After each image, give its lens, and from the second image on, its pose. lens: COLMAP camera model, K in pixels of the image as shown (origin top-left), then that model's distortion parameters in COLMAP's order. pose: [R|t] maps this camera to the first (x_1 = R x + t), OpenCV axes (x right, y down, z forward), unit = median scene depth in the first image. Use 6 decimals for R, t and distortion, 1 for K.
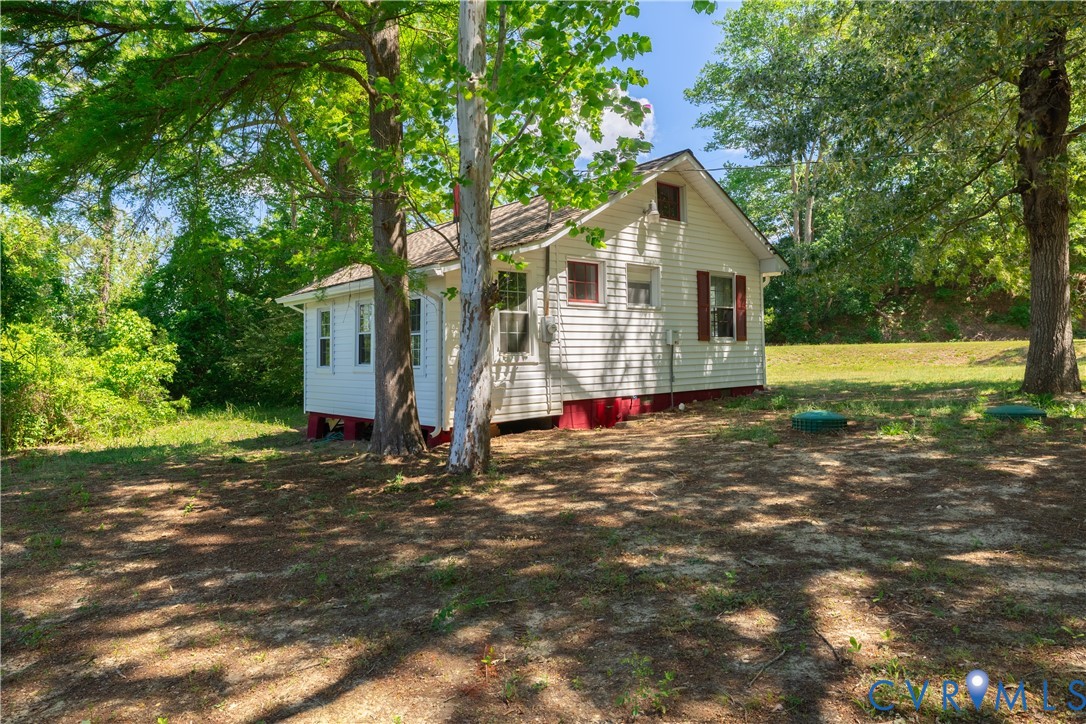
lens RADIAL K [[672.7, 0, 543.0], [0, 672.7, 362.0], [0, 0, 1]] dist [-0.000244, -0.000033]
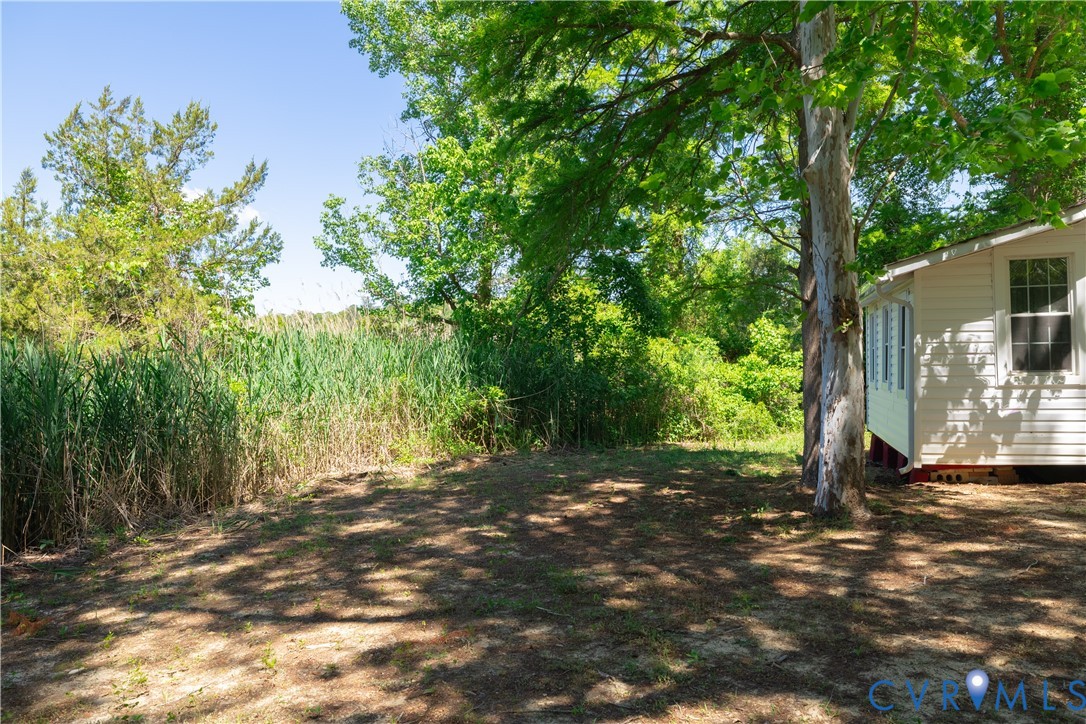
lens RADIAL K [[800.8, 0, 543.0], [0, 800.8, 362.0], [0, 0, 1]] dist [-0.000970, -0.001504]
pose [[0.521106, 0.004599, -0.853480, 0.401633], [0.002086, 0.999976, 0.006662, -0.029695], [0.853490, -0.005252, 0.521083, 0.098759]]
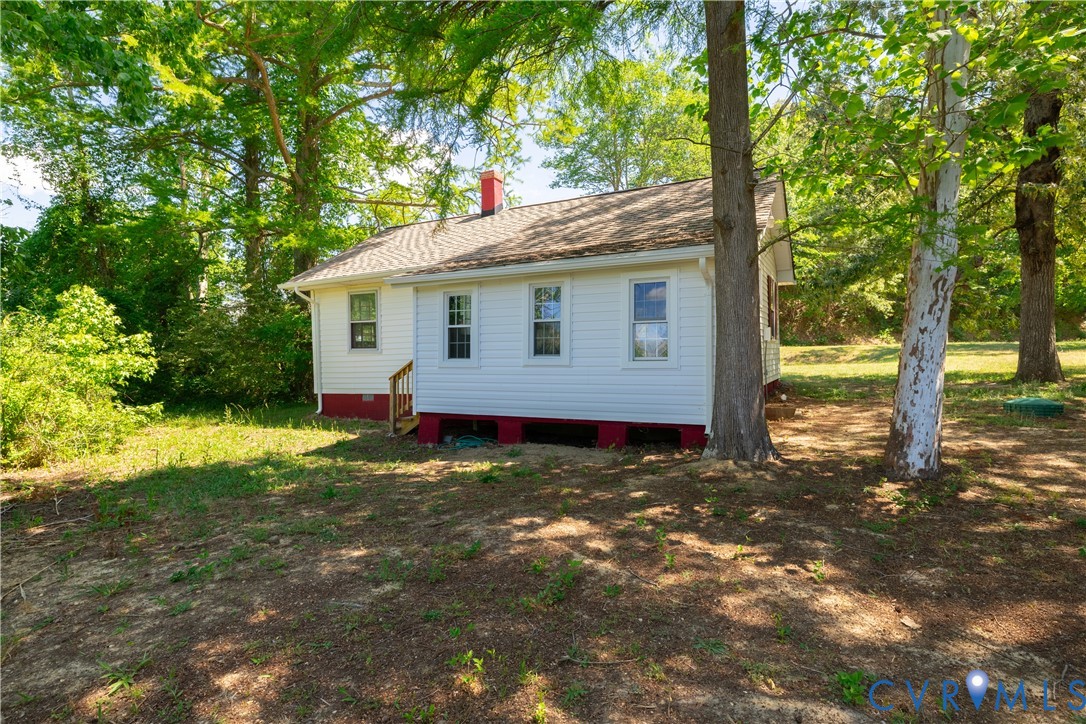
lens RADIAL K [[544.1, 0, 543.0], [0, 544.1, 362.0], [0, 0, 1]] dist [-0.031312, -0.000116]
pose [[0.912281, -0.000971, 0.409563, -0.599607], [0.002174, 0.999995, -0.002473, 0.013951], [-0.409558, 0.003147, 0.912279, 0.389188]]
